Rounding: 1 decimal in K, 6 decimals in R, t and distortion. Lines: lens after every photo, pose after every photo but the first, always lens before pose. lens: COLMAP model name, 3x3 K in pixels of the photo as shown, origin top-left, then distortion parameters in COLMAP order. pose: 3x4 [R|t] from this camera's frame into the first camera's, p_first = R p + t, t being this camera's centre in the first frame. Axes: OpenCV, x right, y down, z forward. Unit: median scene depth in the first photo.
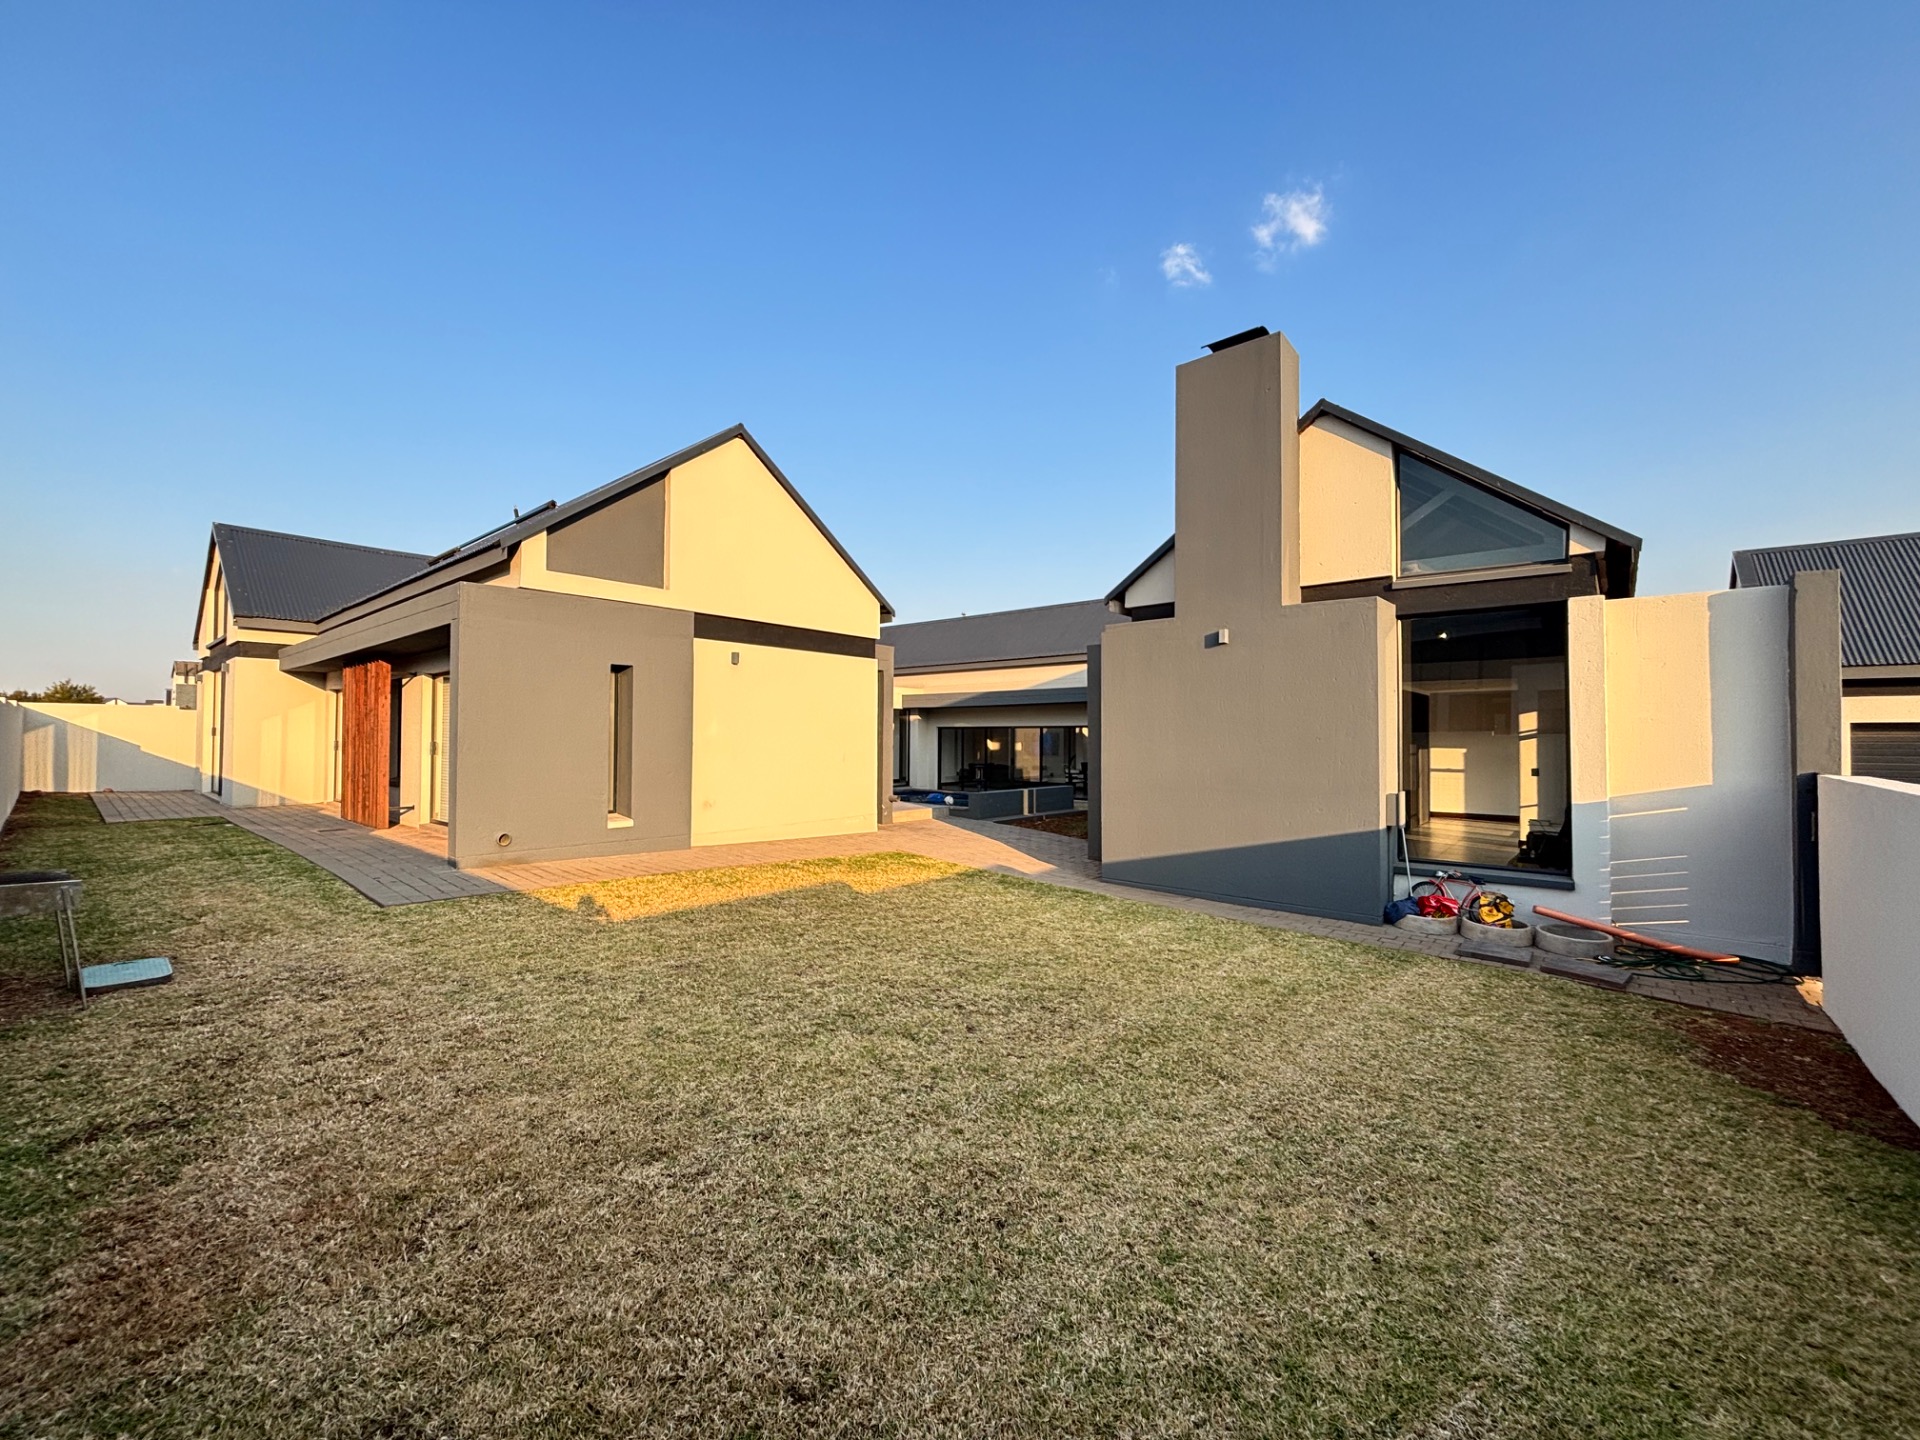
lens RADIAL K [[772.5, 0, 965.2], [0, 772.5, 721.9], [0, 0, 1]] dist [0.001638, 0.000221]
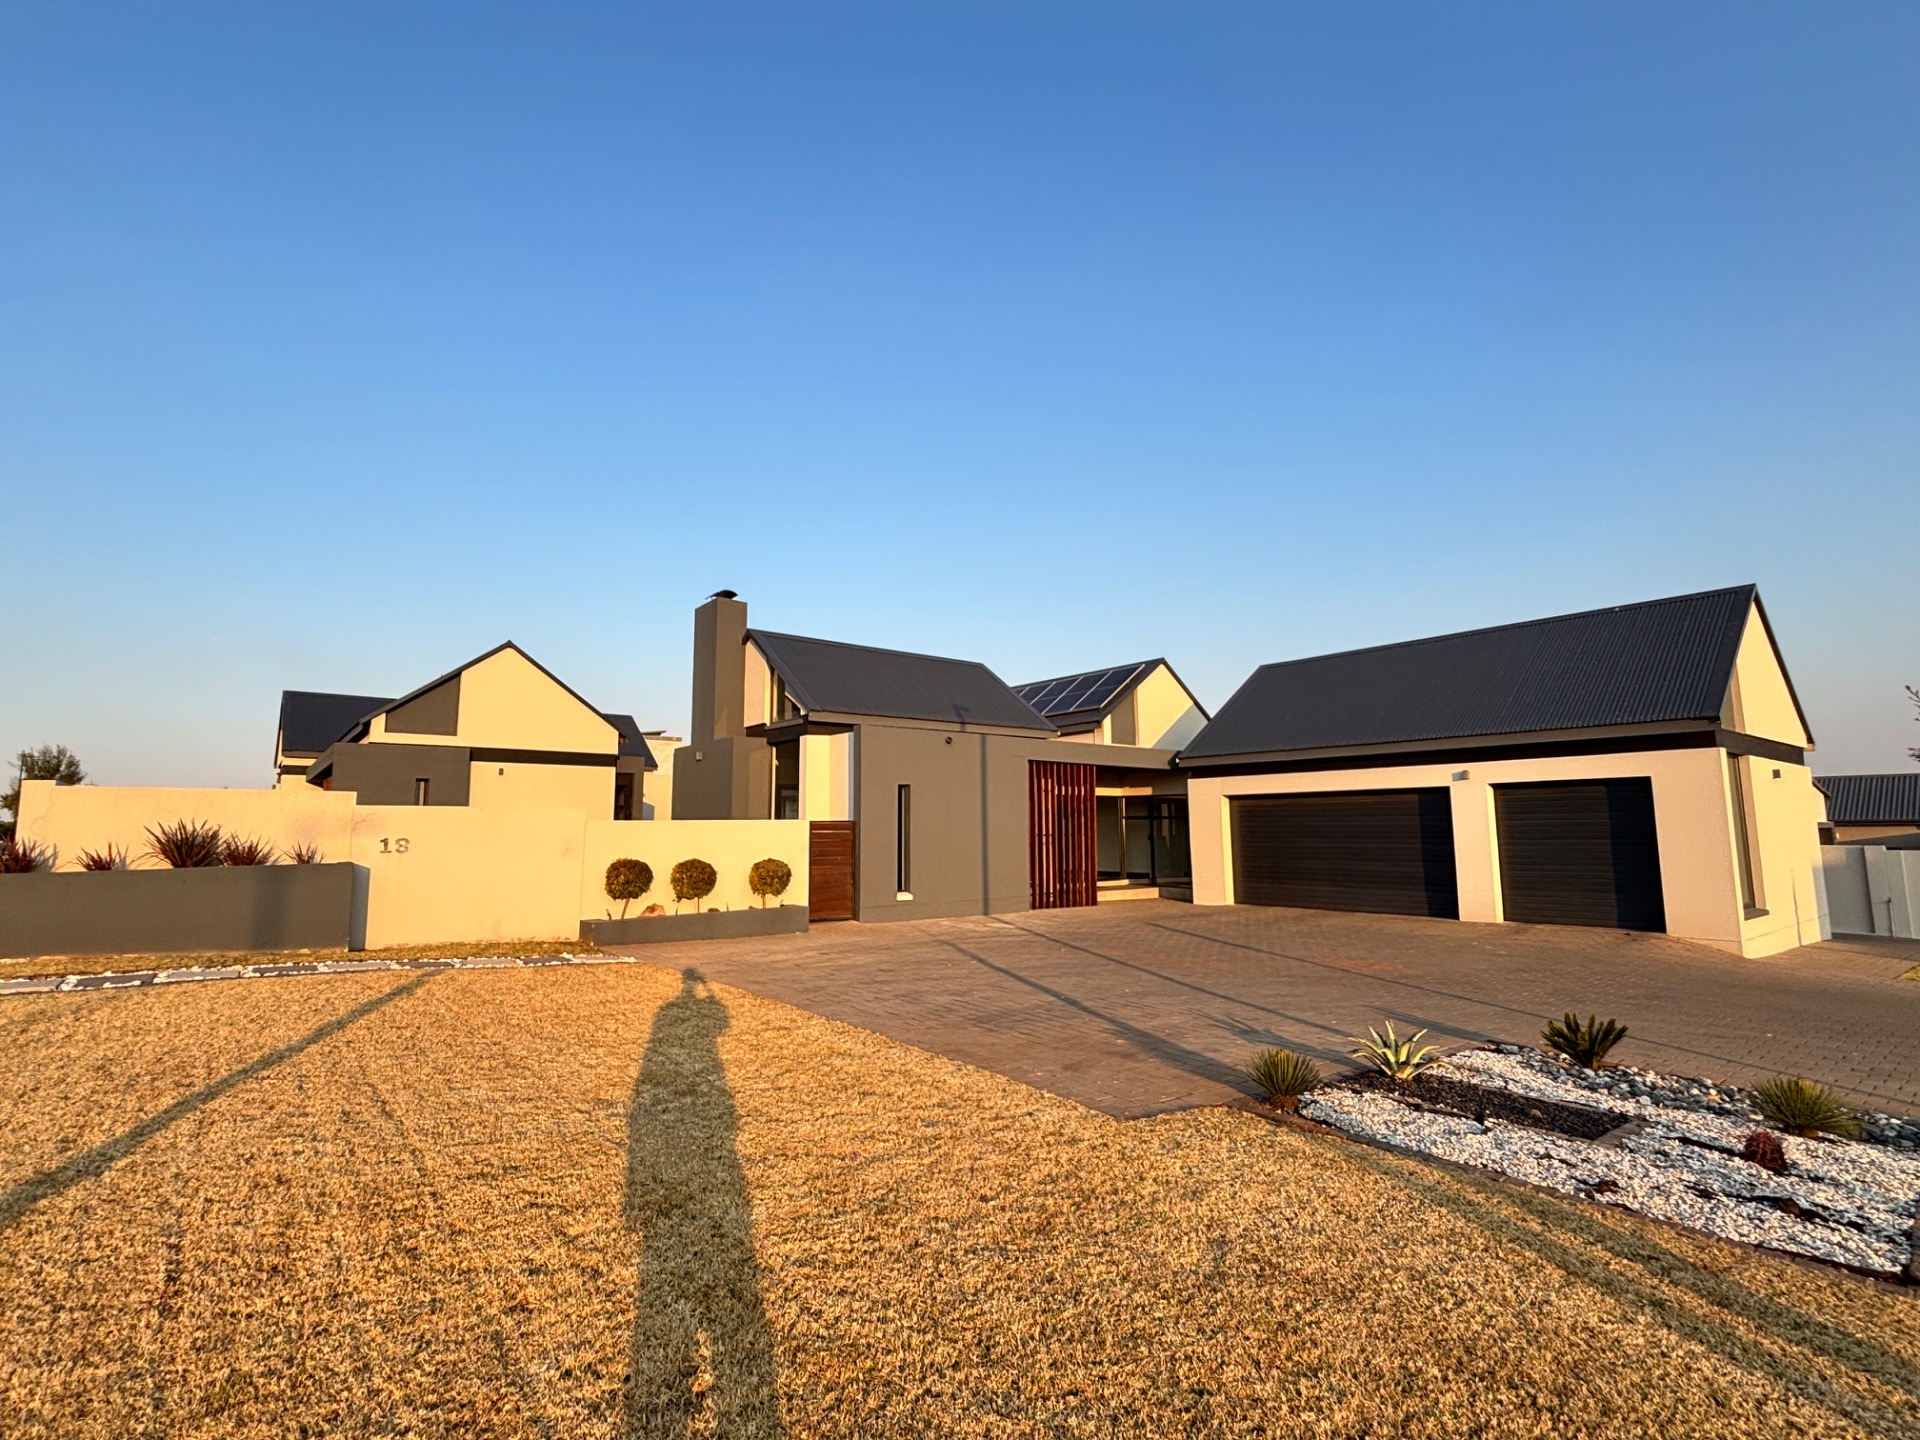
lens RADIAL K [[903.9, 0, 952.6], [0, 903.9, 724.5], [0, 0, 1]] dist [0.002829, -0.000527]
pose [[0.982045, -0.034819, -0.185403, 1.187255], [0.017018, 0.995163, -0.096753, 0.030784], [0.187875, 0.091860, 0.977888, -0.905696]]
